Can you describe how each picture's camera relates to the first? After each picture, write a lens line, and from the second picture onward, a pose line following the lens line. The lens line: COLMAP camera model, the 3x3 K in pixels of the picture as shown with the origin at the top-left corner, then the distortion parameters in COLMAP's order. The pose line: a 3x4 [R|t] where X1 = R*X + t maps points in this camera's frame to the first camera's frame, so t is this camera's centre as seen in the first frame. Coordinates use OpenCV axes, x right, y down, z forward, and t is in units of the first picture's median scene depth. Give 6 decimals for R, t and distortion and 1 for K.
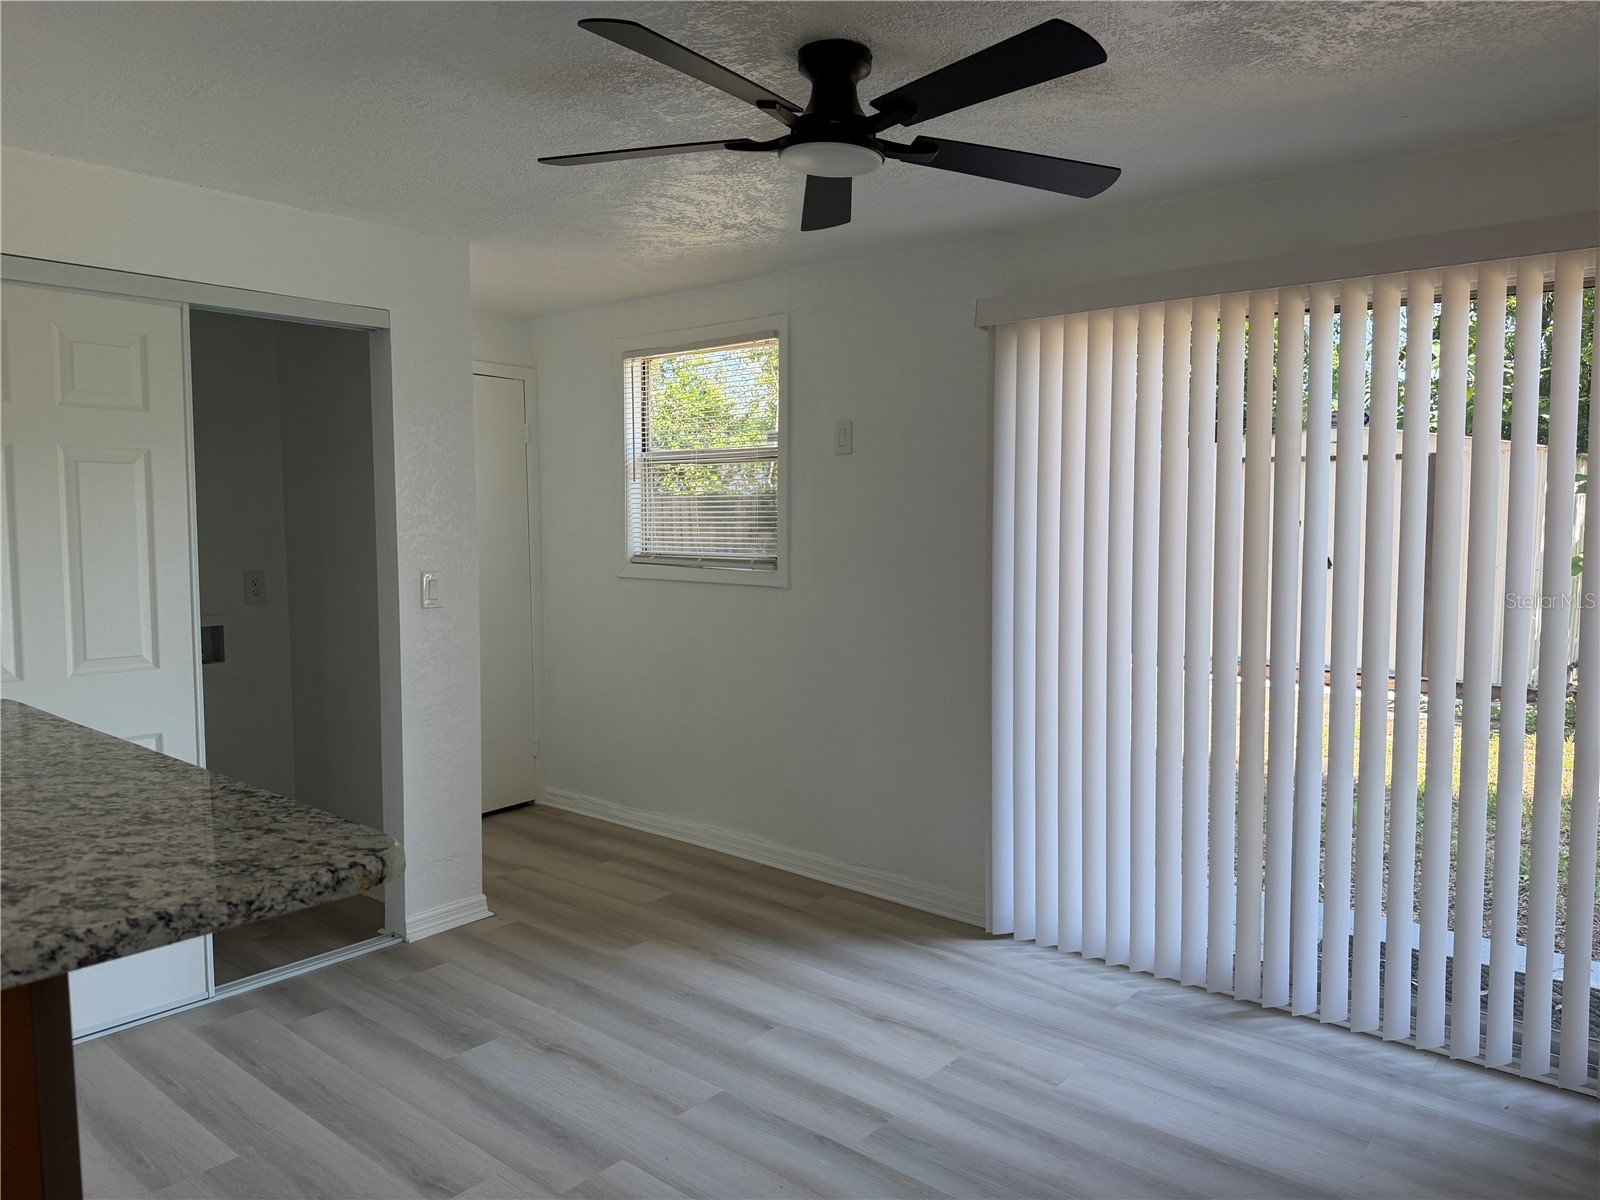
lens RADIAL K [[1149.4, 0, 788.4], [0, 1149.4, 599.4], [0, 0, 1]] dist [0.084989, -0.114973]
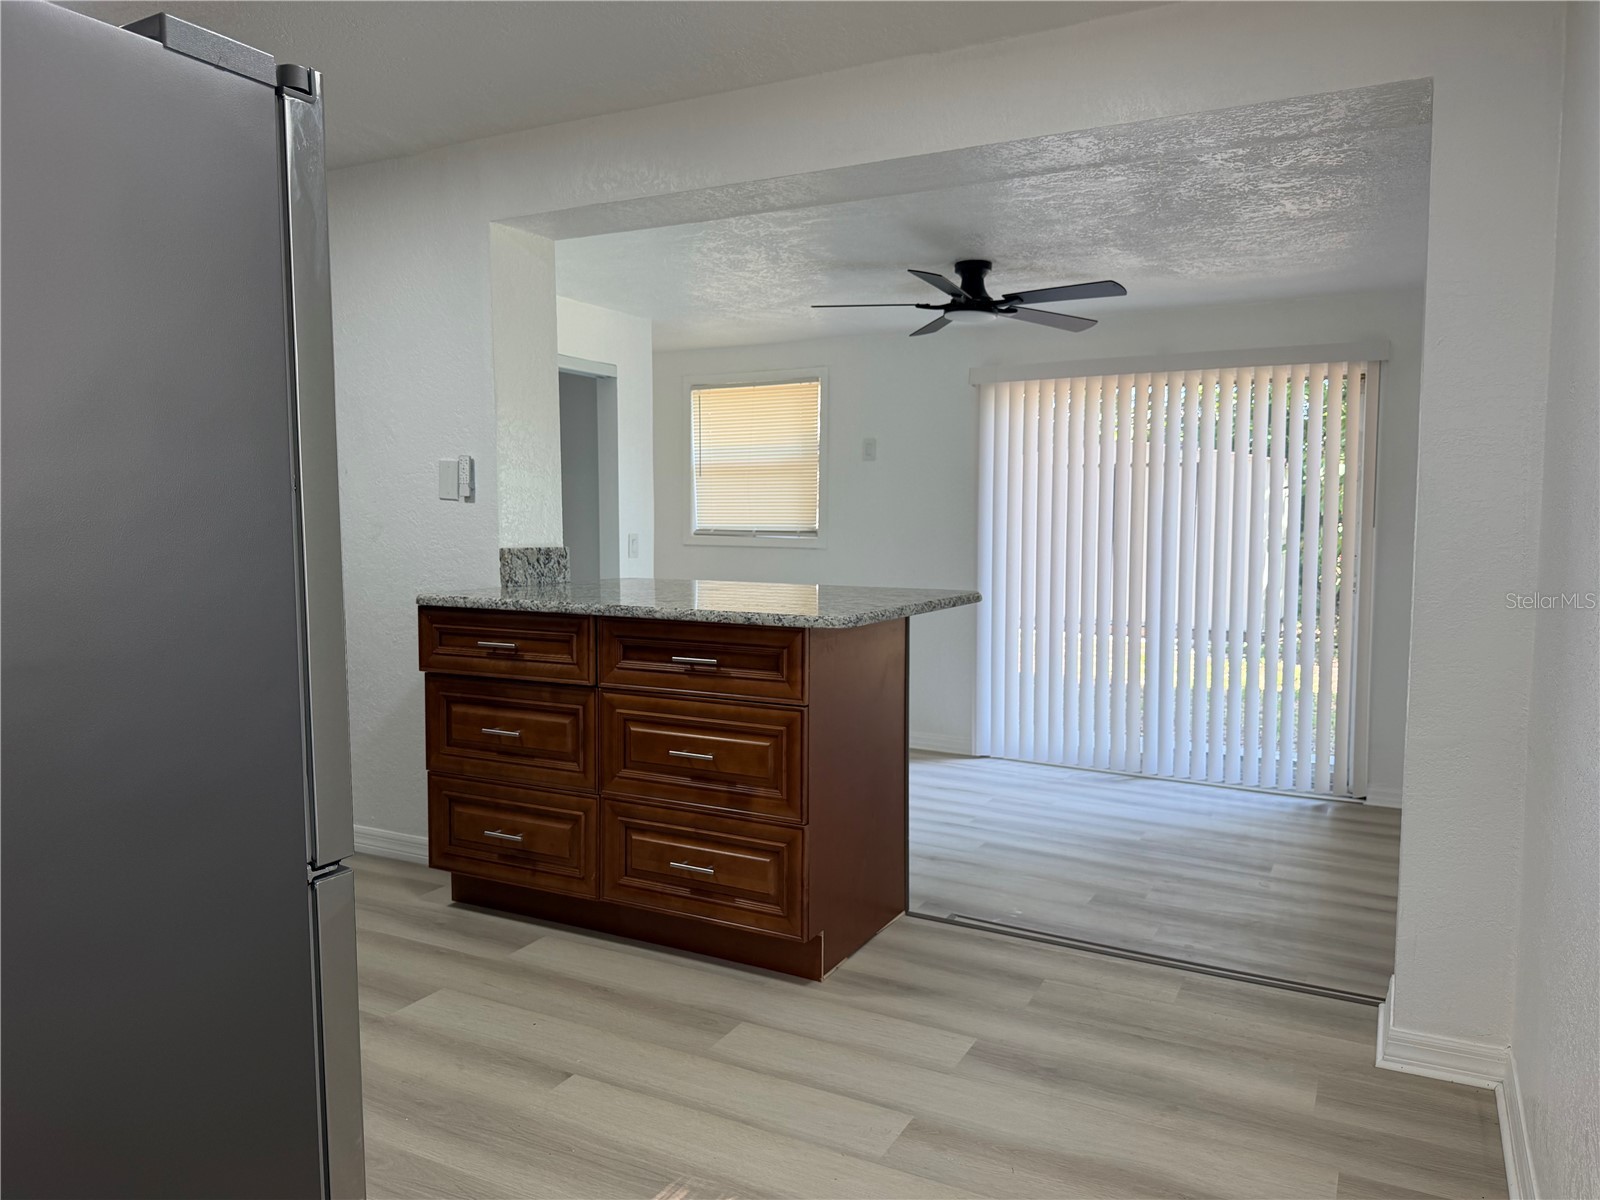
lens RADIAL K [[1149.4, 0, 788.4], [0, 1149.4, 599.4], [0, 0, 1]] dist [0.084989, -0.114973]
pose [[0.980320, -0.013520, 0.196950, -0.386837], [0.013591, 0.999907, 0.000992, 0.060558], [-0.196945, 0.001704, 0.980413, -0.514331]]
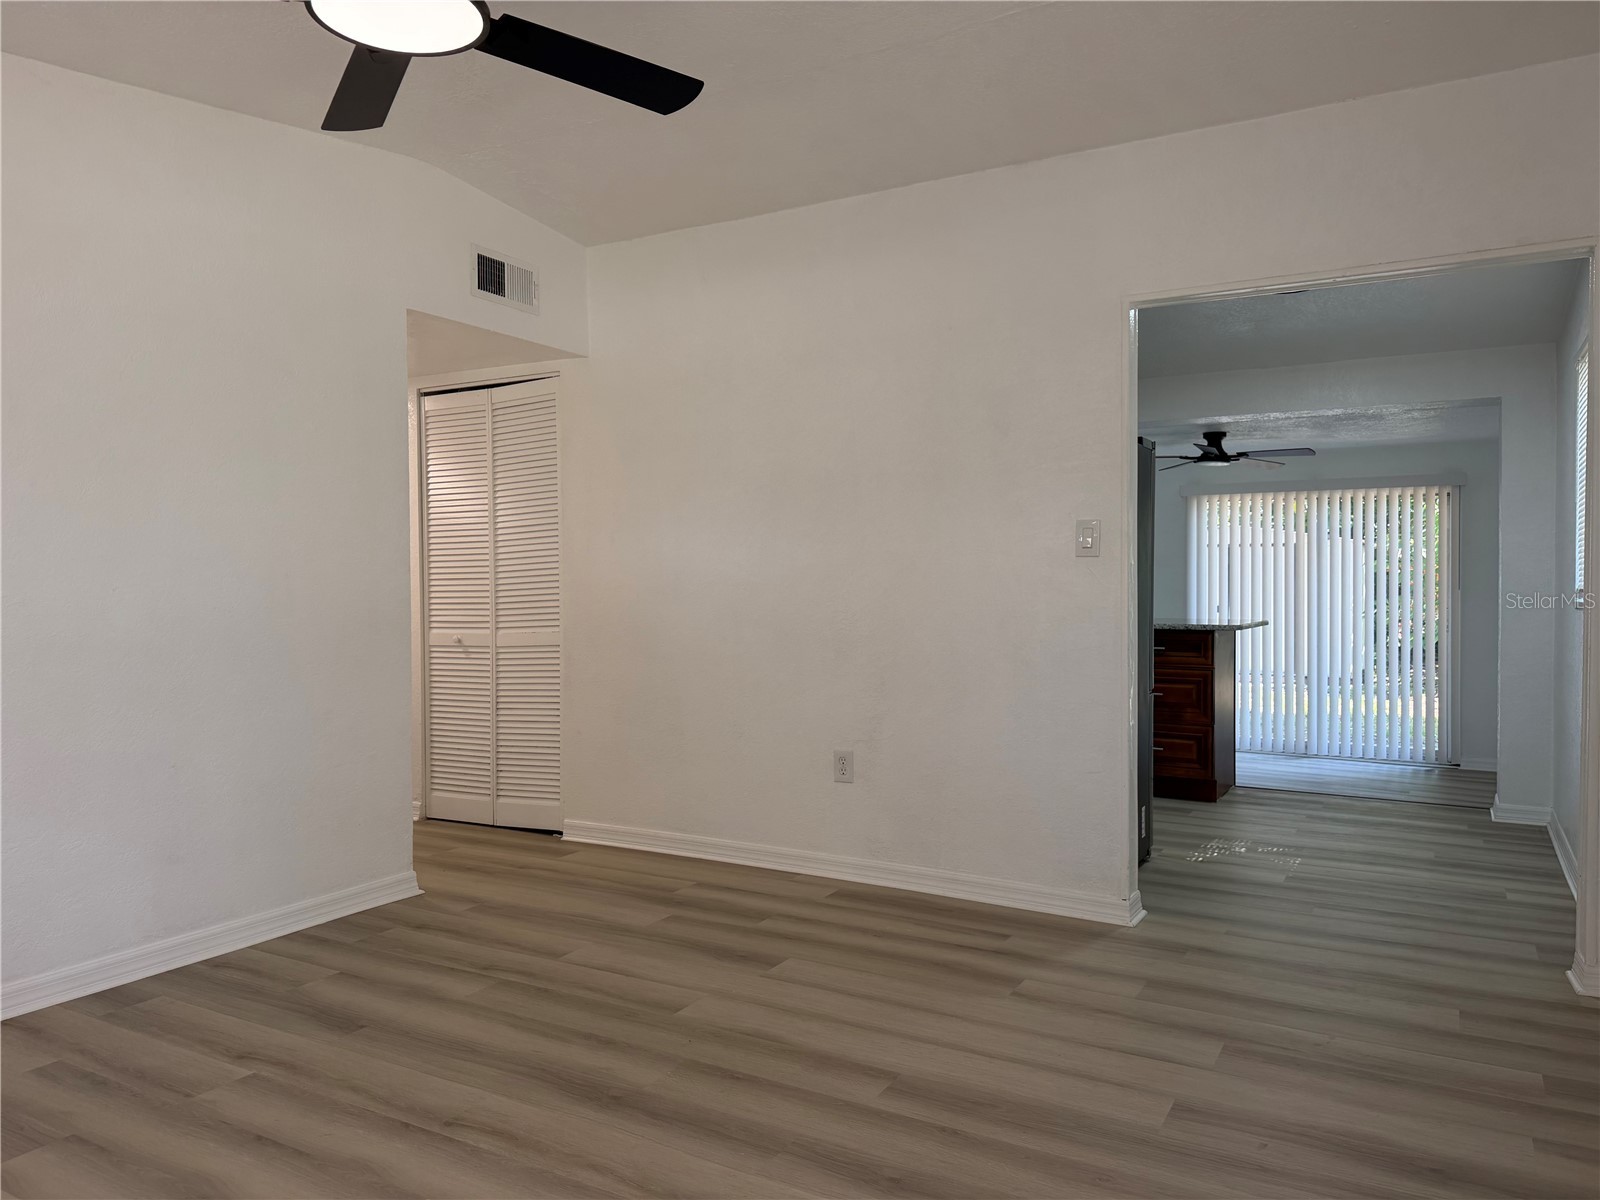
lens RADIAL K [[1149.4, 0, 788.4], [0, 1149.4, 599.4], [0, 0, 1]] dist [0.084989, -0.114973]
pose [[0.985500, -0.002334, 0.169662, -1.012408], [0.013207, 0.997927, -0.062985, 0.121322], [-0.169163, 0.064313, 0.983488, -1.198362]]
